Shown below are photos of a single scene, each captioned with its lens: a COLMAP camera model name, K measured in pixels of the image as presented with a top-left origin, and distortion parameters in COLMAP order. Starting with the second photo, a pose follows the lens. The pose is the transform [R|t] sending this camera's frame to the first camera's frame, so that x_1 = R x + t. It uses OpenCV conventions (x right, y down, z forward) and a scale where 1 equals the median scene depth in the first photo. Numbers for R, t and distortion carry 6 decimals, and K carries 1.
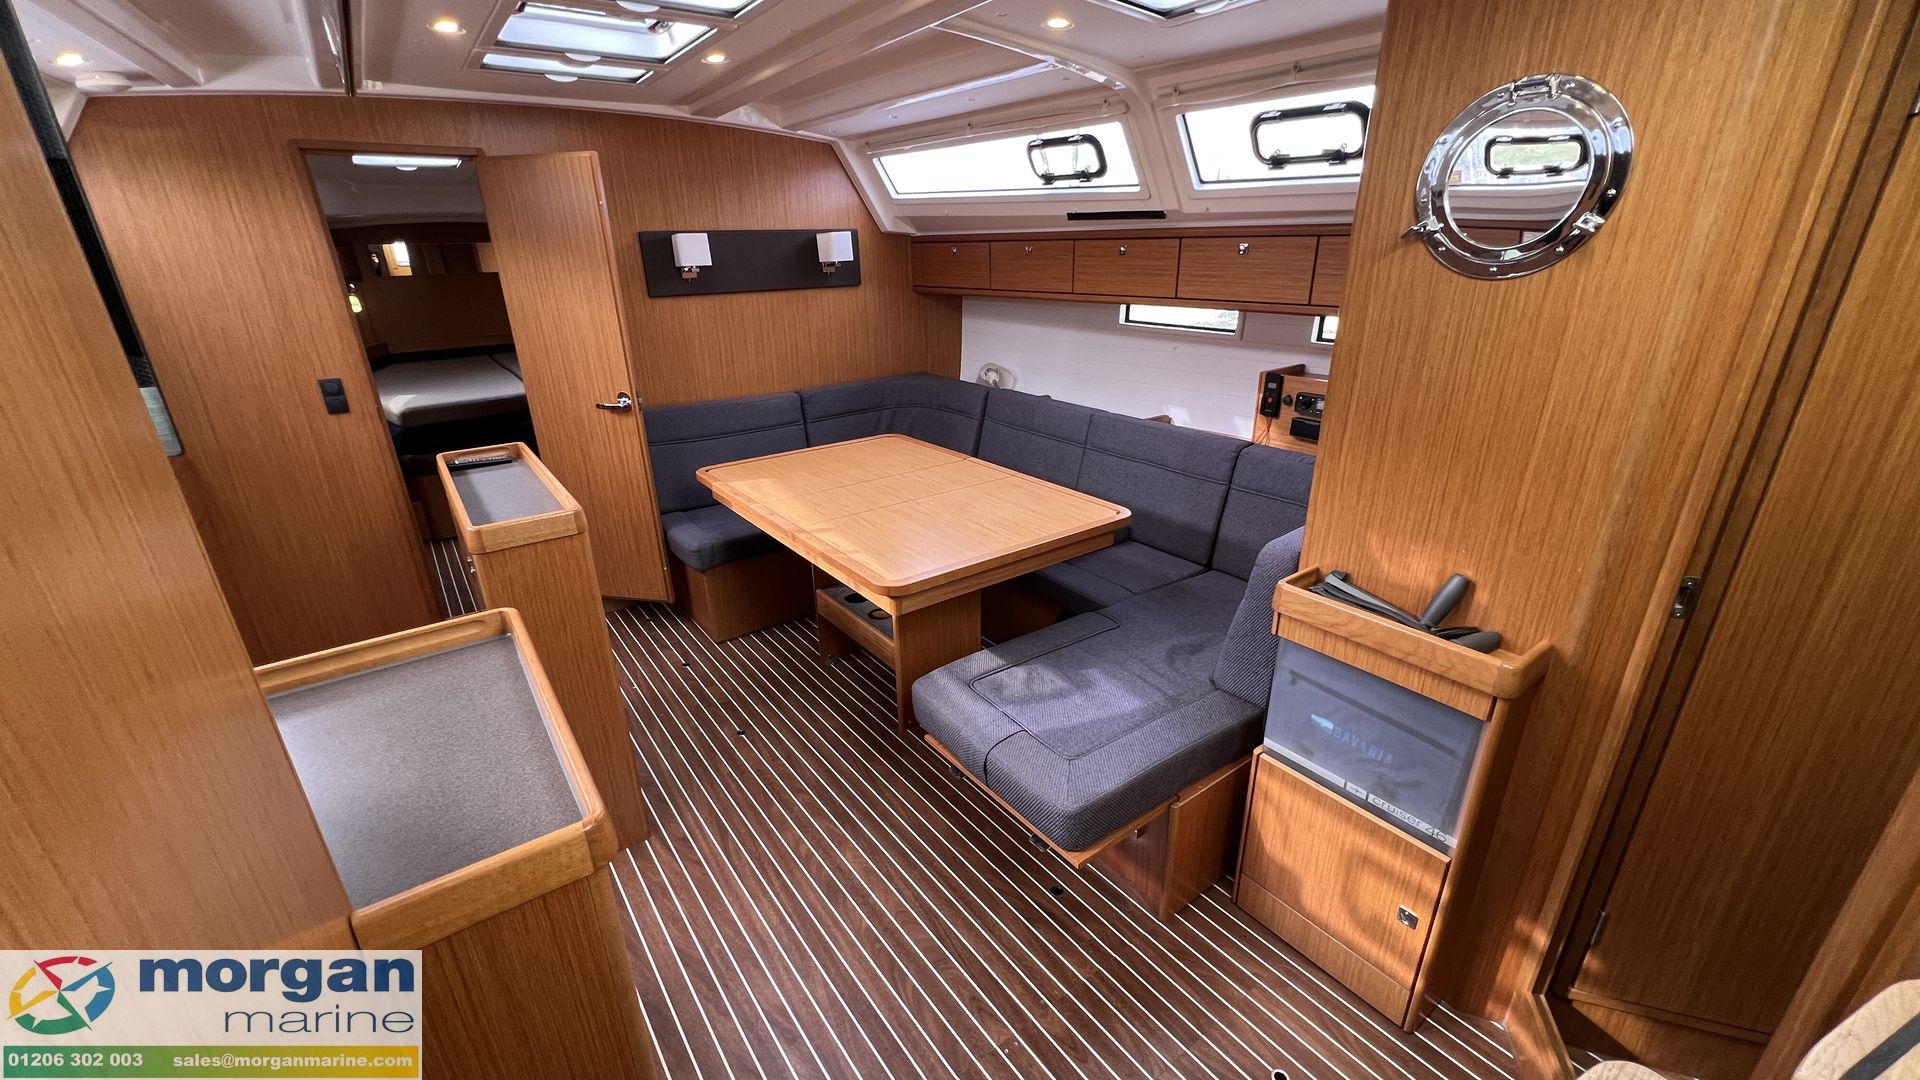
lens RADIAL K [[762.5, 0, 960.0], [0, 762.5, 540.0], [0, 0, 1]] dist [-0.001215, -0.000052]
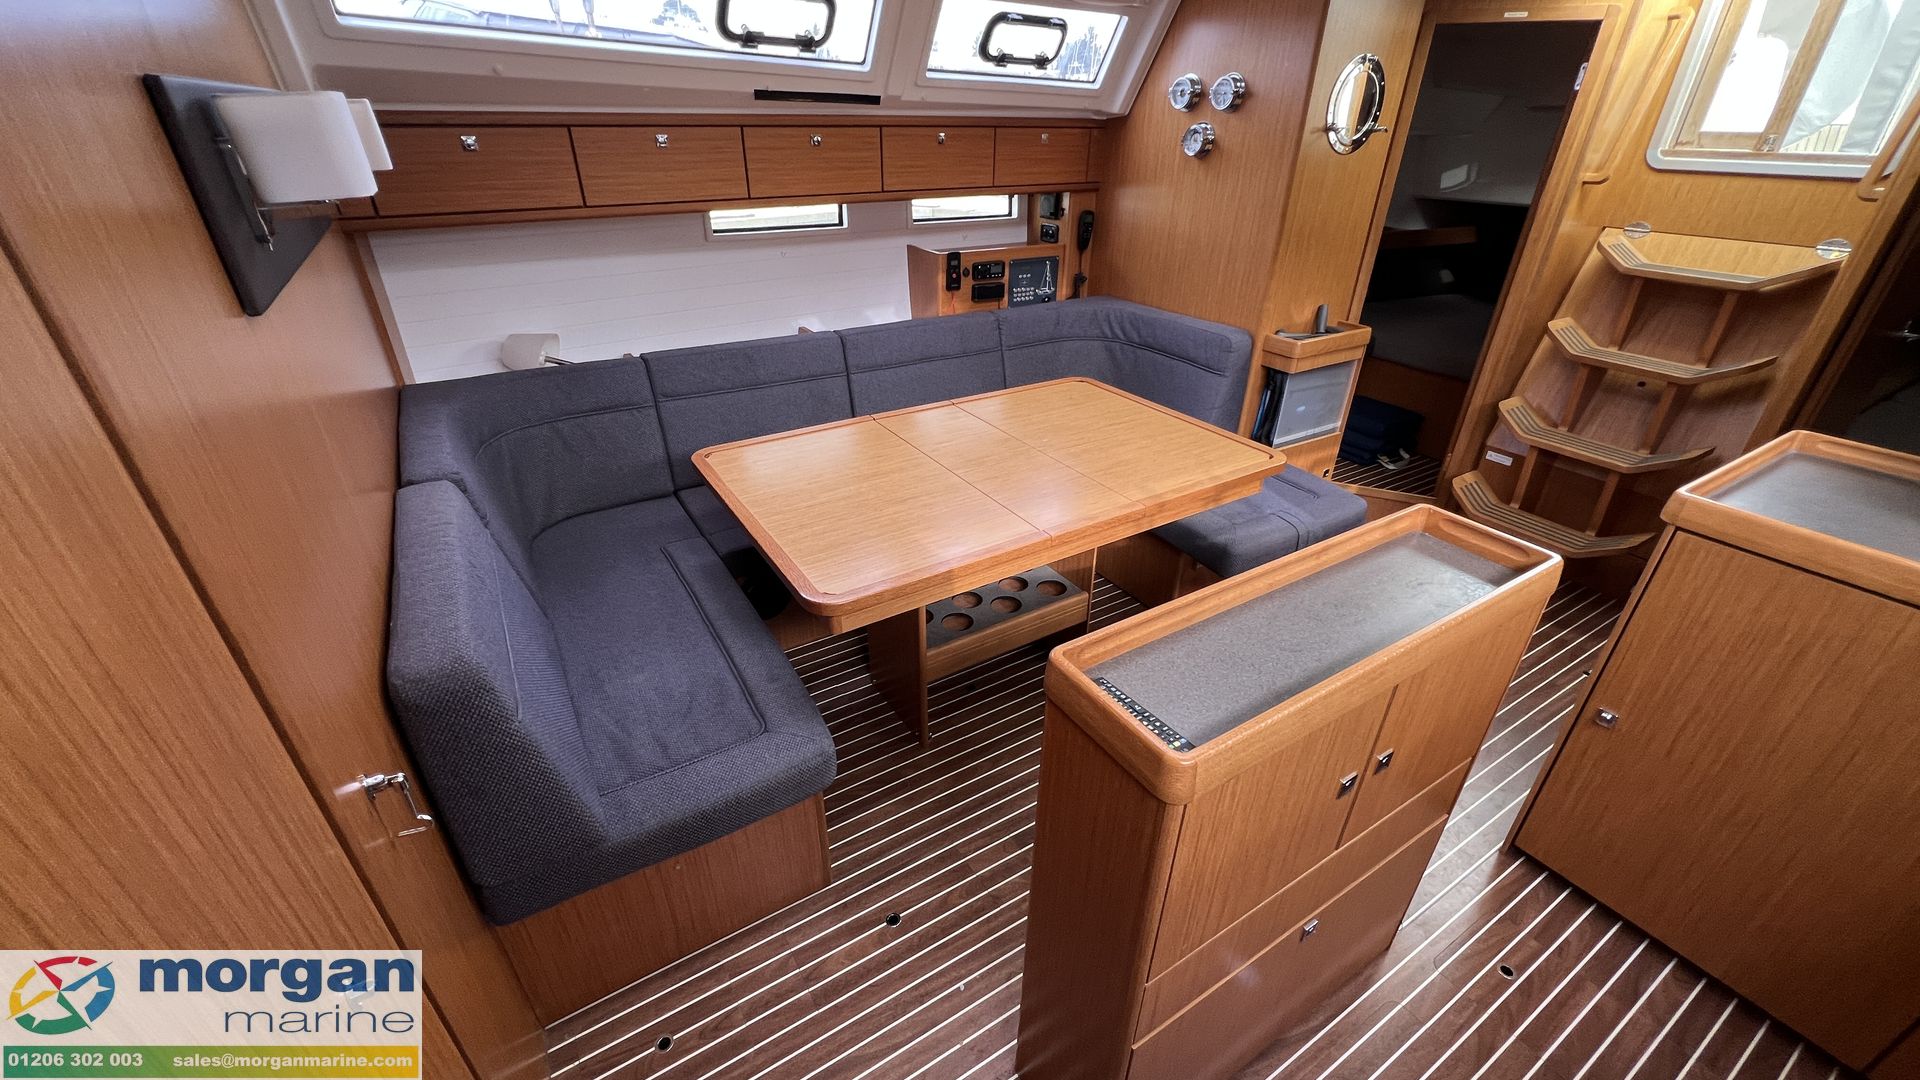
lens RADIAL K [[762.5, 0, 960.0], [0, 762.5, 540.0], [0, 0, 1]] dist [-0.001215, -0.000052]
pose [[0.088187, -0.464665, 0.881084, -0.803397], [0.355410, 0.840989, 0.407947, -0.316522], [-0.930541, 0.277171, 0.239311, 0.827014]]
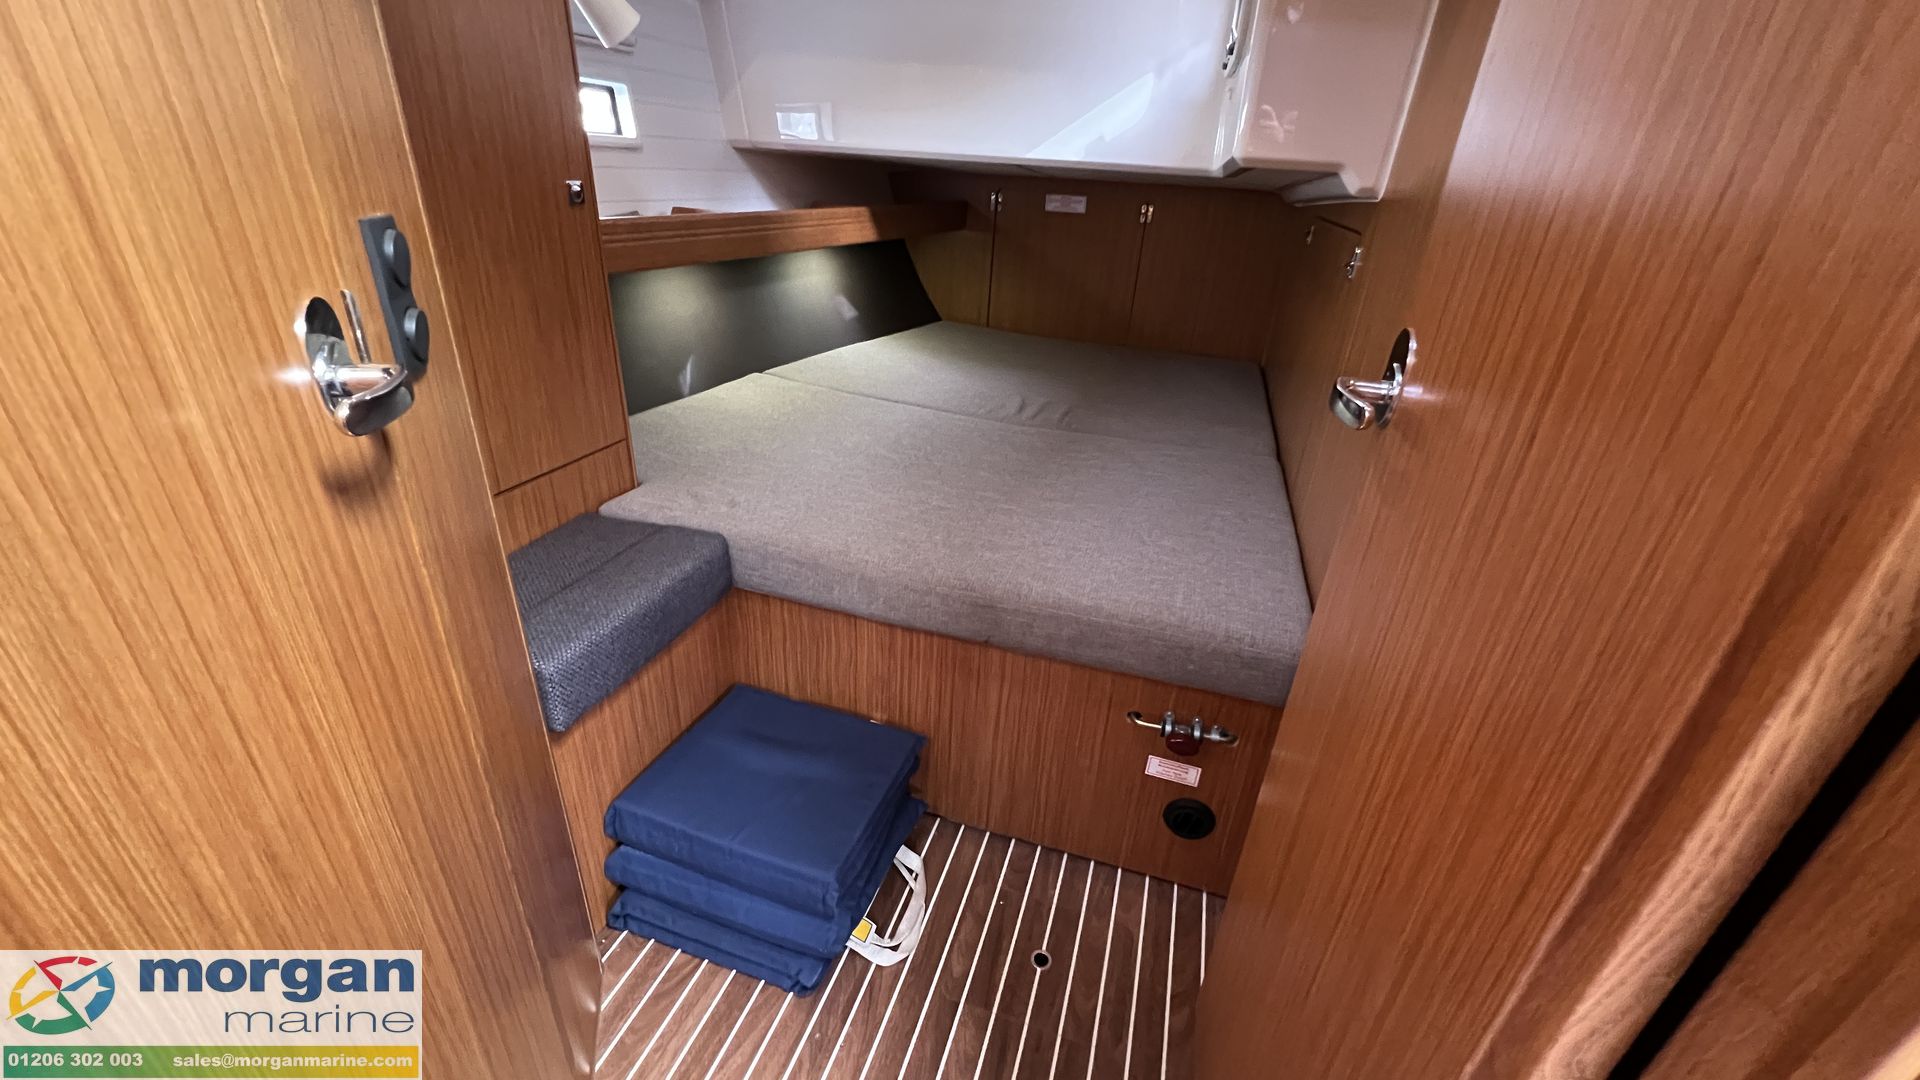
lens RADIAL K [[762.5, 0, 960.0], [0, 762.5, 540.0], [0, 0, 1]] dist [-0.001215, -0.000052]
pose [[-0.586322, -0.369863, 0.720714, 0.364948], [0.259259, 0.757214, 0.599510, 0.009546], [-0.767471, 0.538357, -0.348081, 0.360638]]
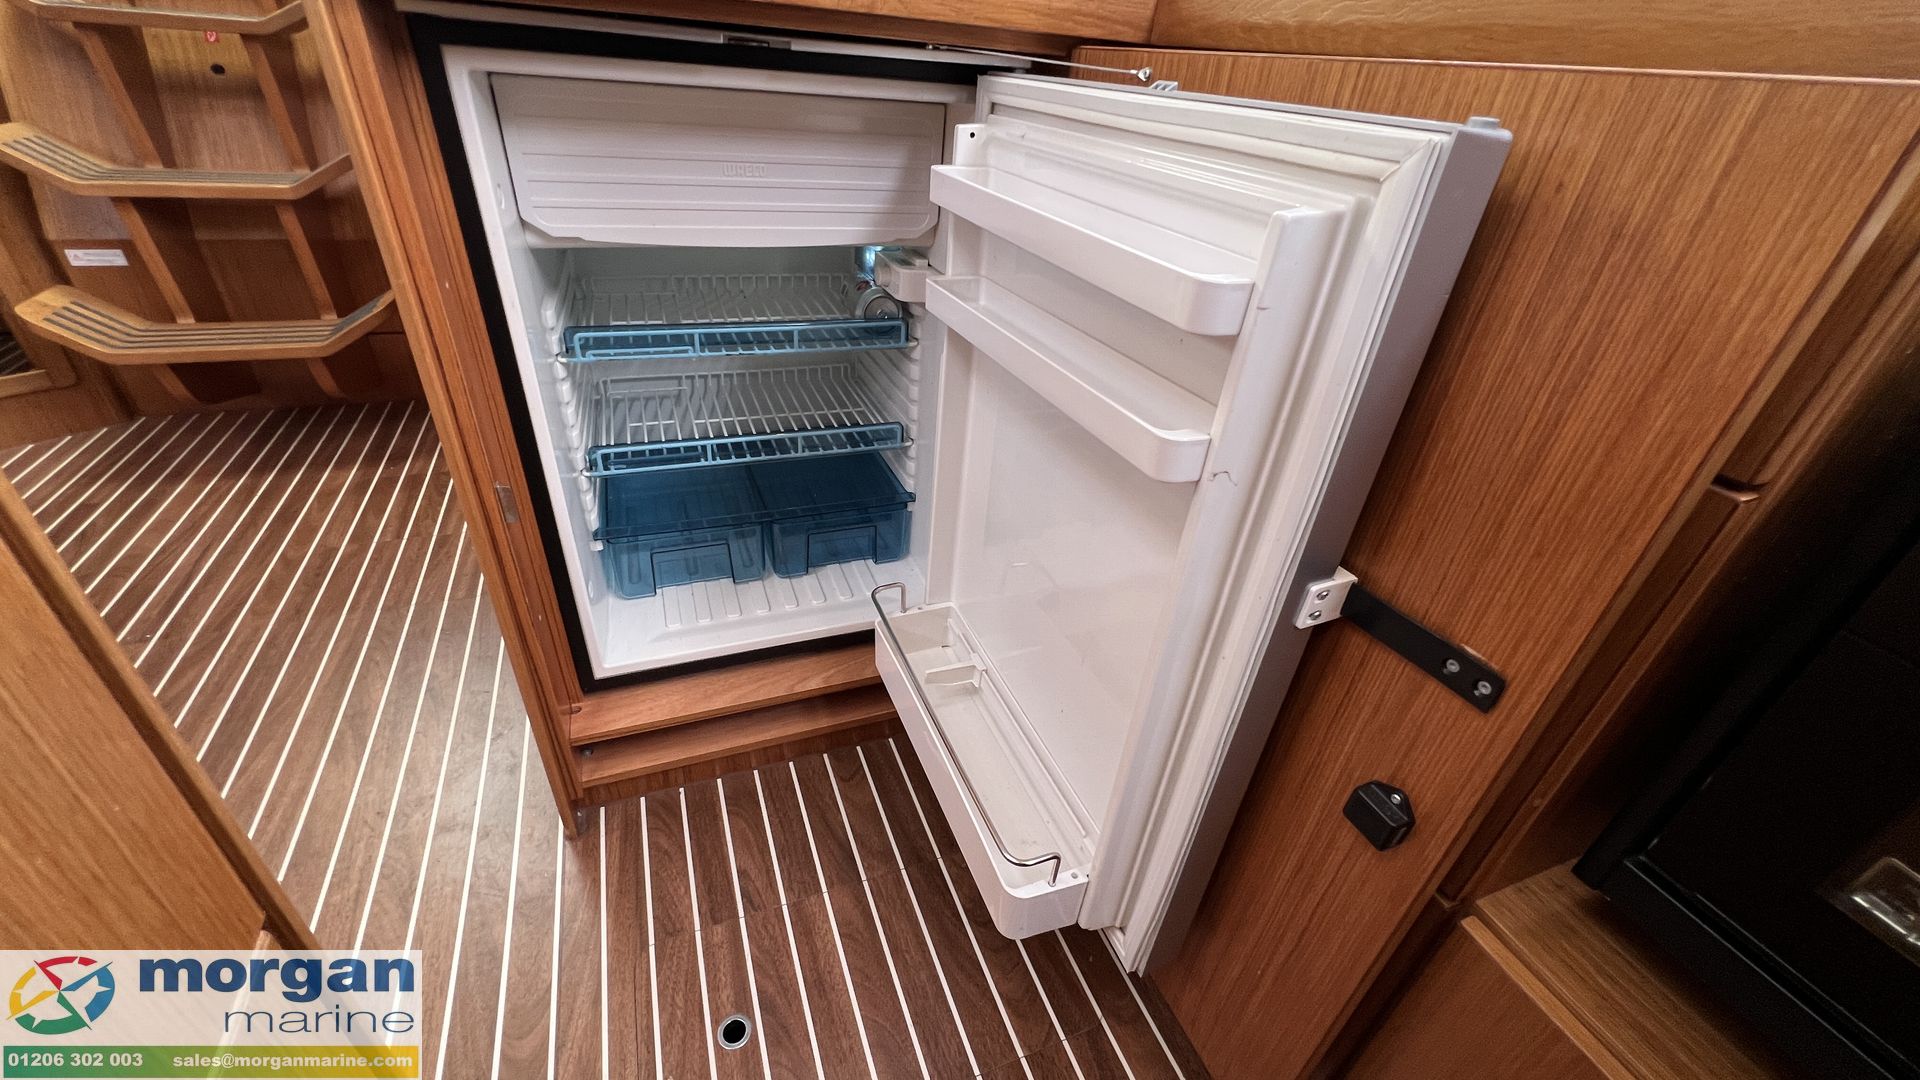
lens RADIAL K [[762.5, 0, 960.0], [0, 762.5, 540.0], [0, 0, 1]] dist [-0.001215, -0.000052]
pose [[-0.964366, -0.183318, 0.190770, -0.505338], [0.042665, 0.603860, 0.795948, 0.009956], [-0.261110, 0.775724, -0.574520, 0.664306]]
